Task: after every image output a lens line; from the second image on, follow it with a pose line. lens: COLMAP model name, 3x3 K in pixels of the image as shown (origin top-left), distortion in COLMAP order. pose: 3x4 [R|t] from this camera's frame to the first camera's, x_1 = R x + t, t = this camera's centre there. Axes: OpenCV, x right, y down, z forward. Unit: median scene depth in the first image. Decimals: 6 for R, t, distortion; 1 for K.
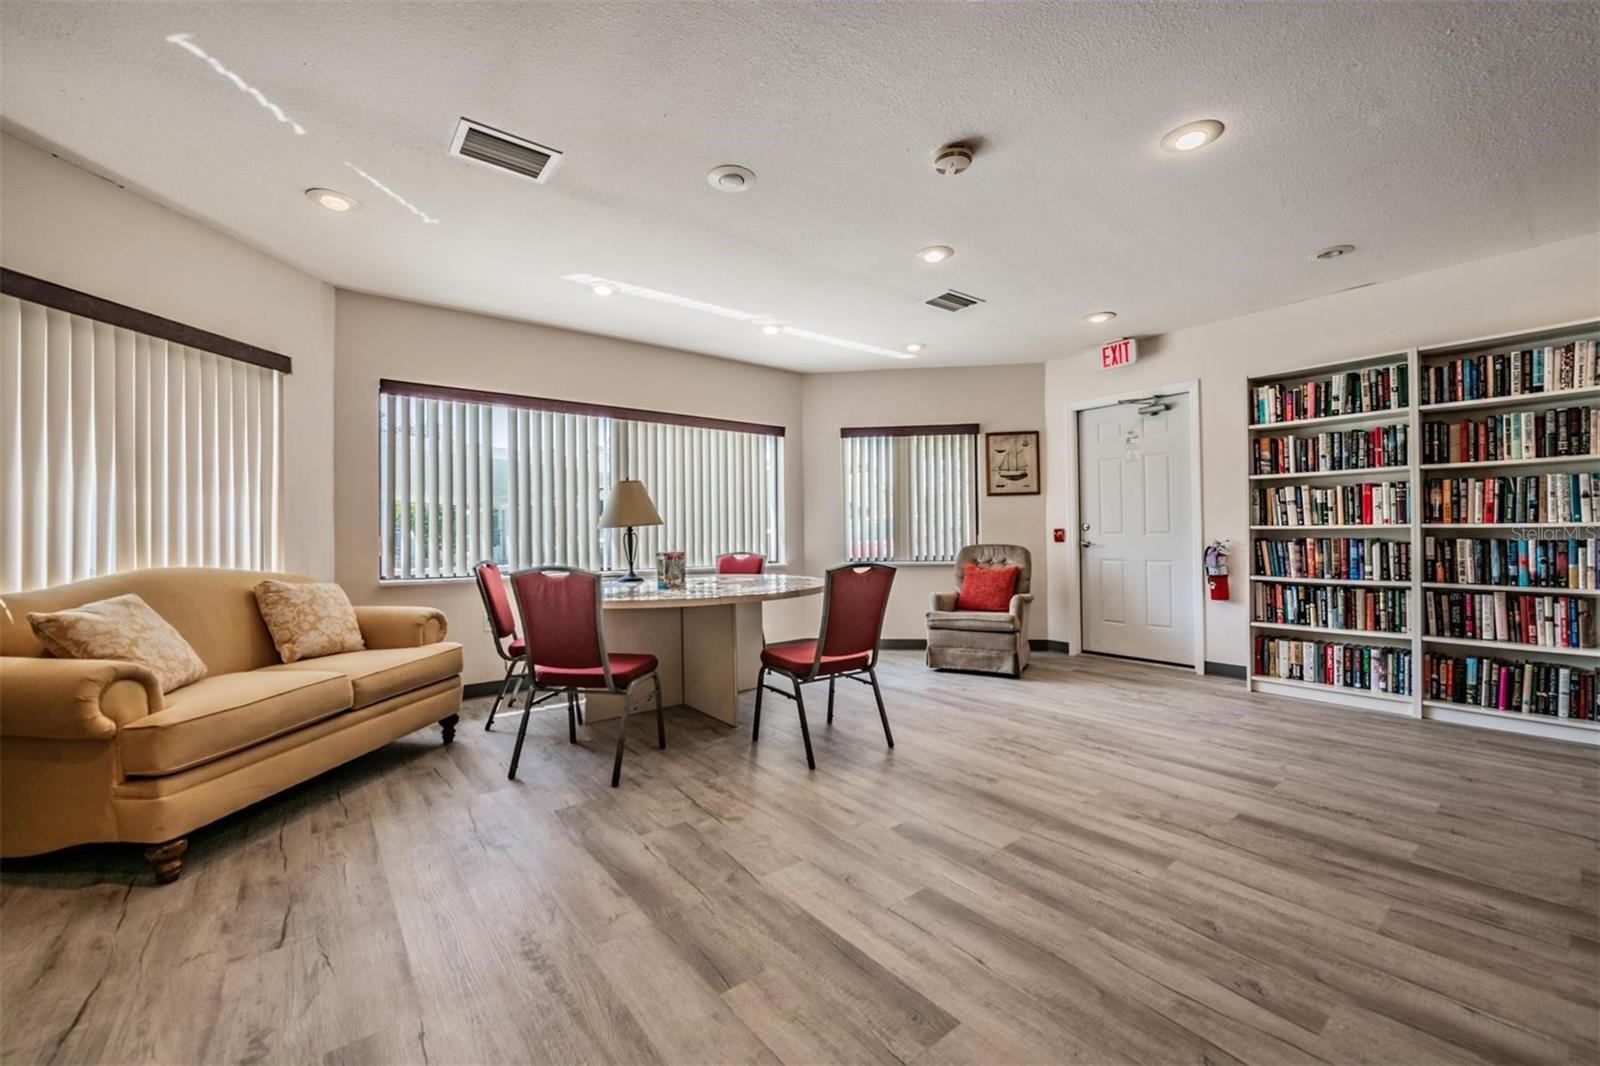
lens RADIAL K [[640.7, 0, 803.7], [0, 640.7, 530.2], [0, 0, 1]] dist [-0.011714, -0.001117]
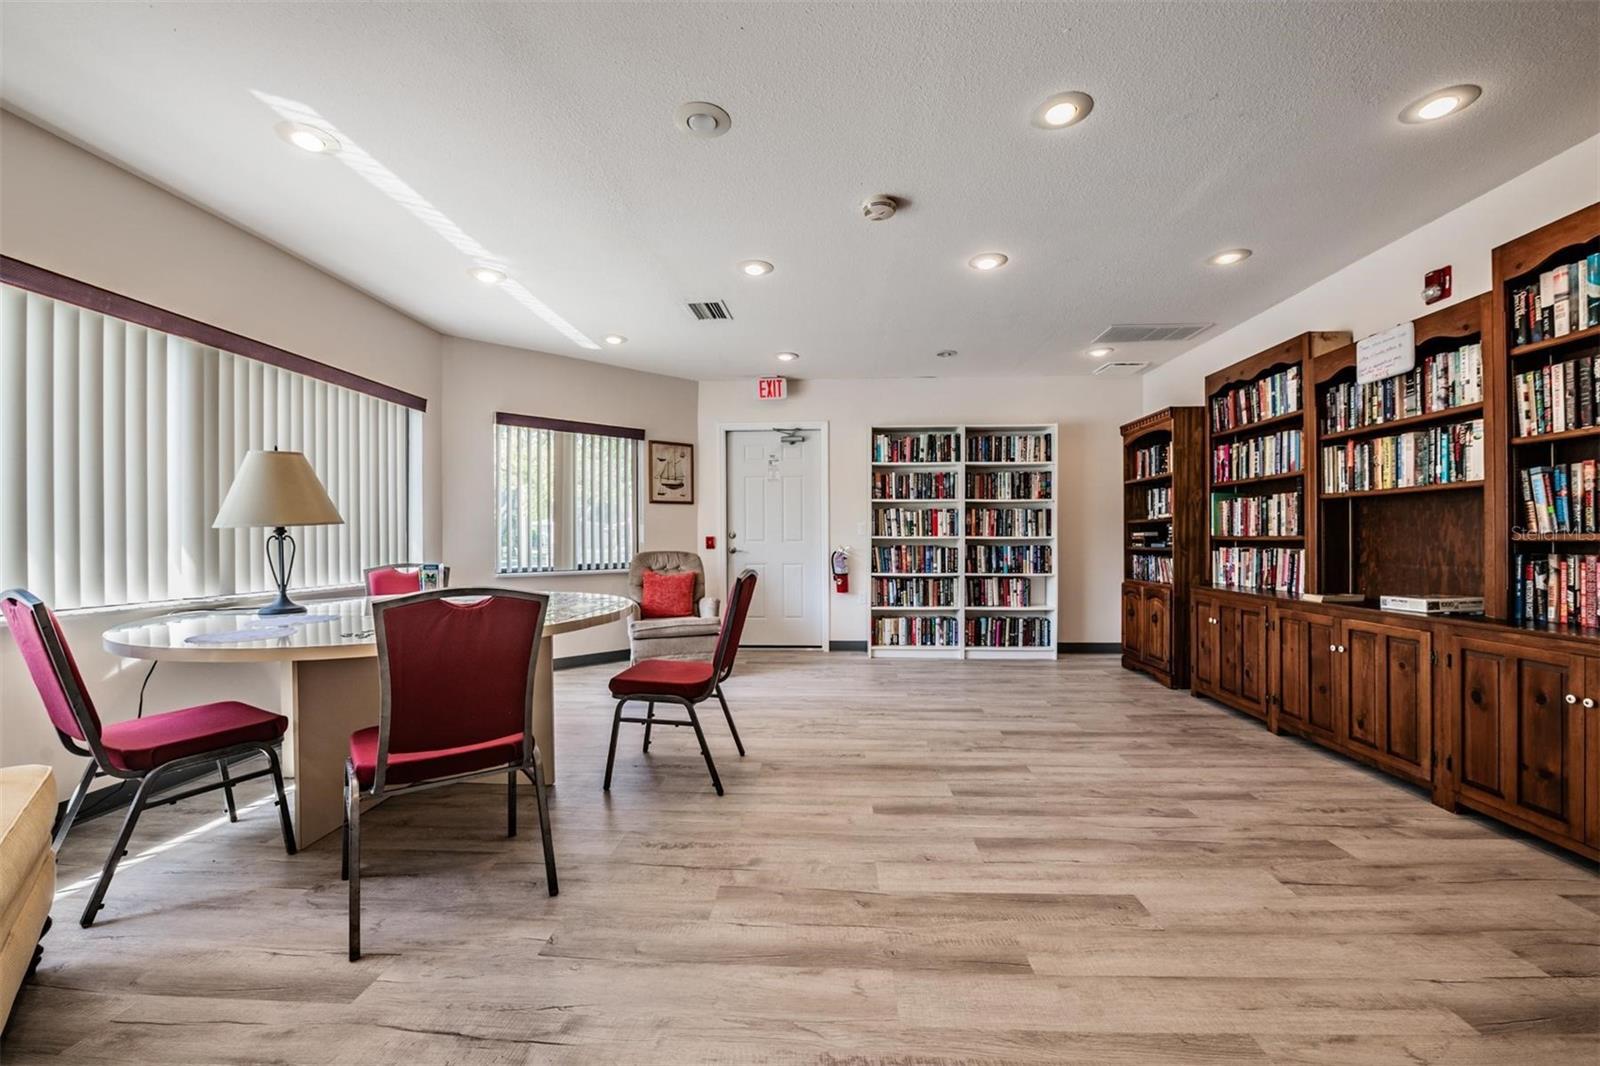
lens RADIAL K [[640.7, 0, 805.3], [0, 640.7, 543.3], [0, 0, 1]] dist [-0.011714, -0.001117]
pose [[0.650985, 0.003539, 0.759083, -0.481579], [-0.010041, 0.999942, 0.003949, 0.004832], [-0.759024, -0.010192, 0.650982, 0.246622]]
